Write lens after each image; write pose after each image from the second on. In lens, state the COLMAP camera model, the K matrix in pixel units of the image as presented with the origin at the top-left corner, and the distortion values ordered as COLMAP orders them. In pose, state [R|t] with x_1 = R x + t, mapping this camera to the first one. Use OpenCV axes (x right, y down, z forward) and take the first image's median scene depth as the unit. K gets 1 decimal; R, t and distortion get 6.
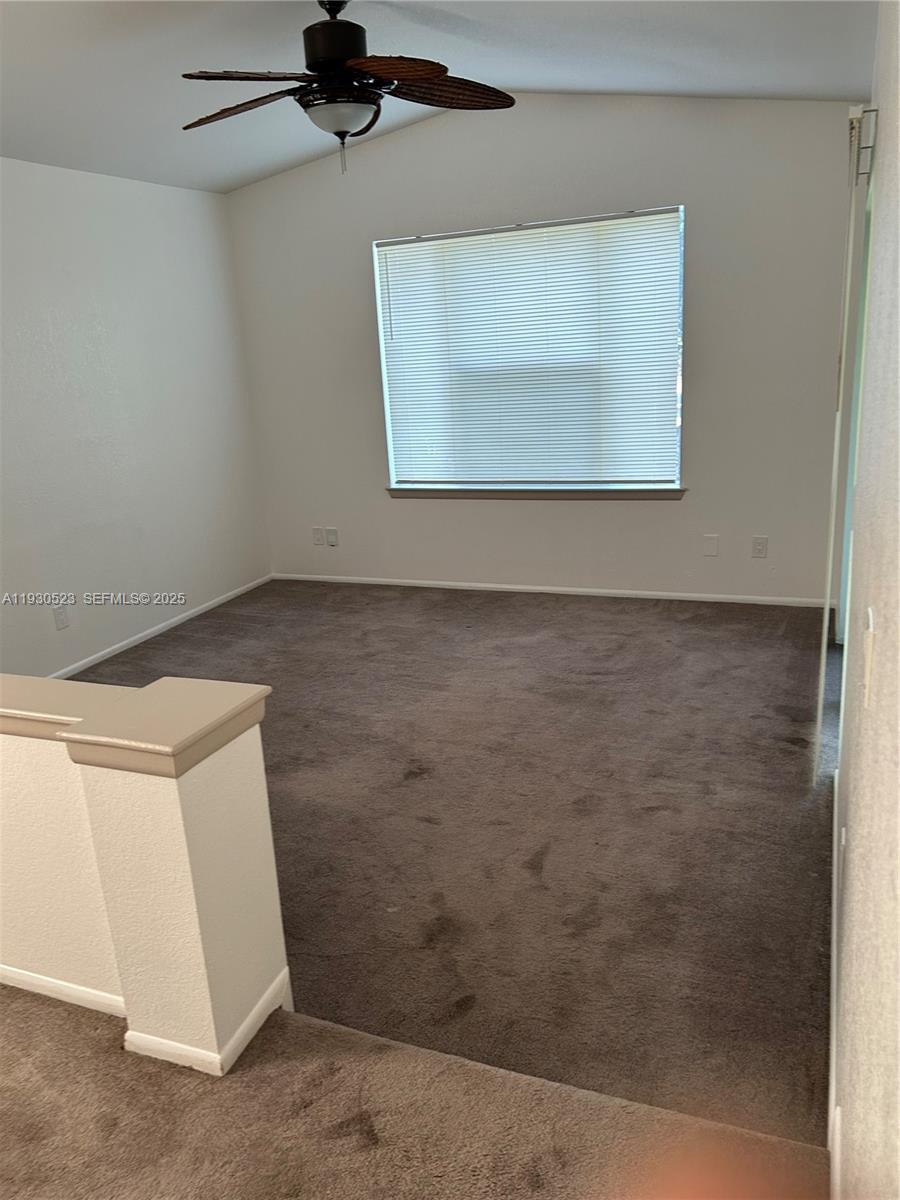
lens RADIAL K [[911.9, 0, 450.0], [0, 911.9, 600.0], [0, 0, 1]] dist [0.047328, -0.000587]
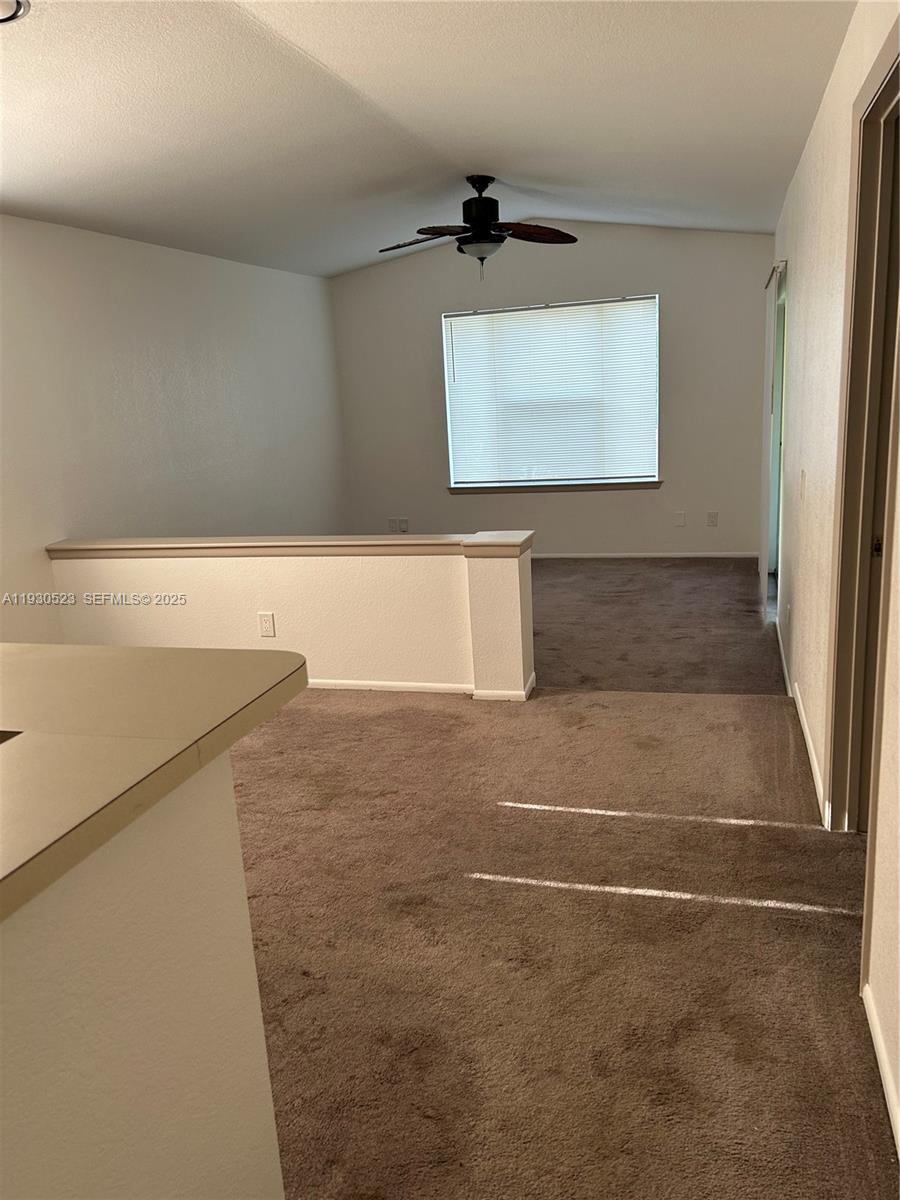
lens RADIAL K [[904.4, 0, 451.4], [0, 904.4, 607.1], [0, 0, 1]] dist [0.076494, 0.000151]
pose [[0.995140, -0.020555, 0.096305, -0.331958], [0.024768, 0.998778, -0.042764, 0.198588], [-0.095308, 0.044941, 0.994433, -0.615646]]
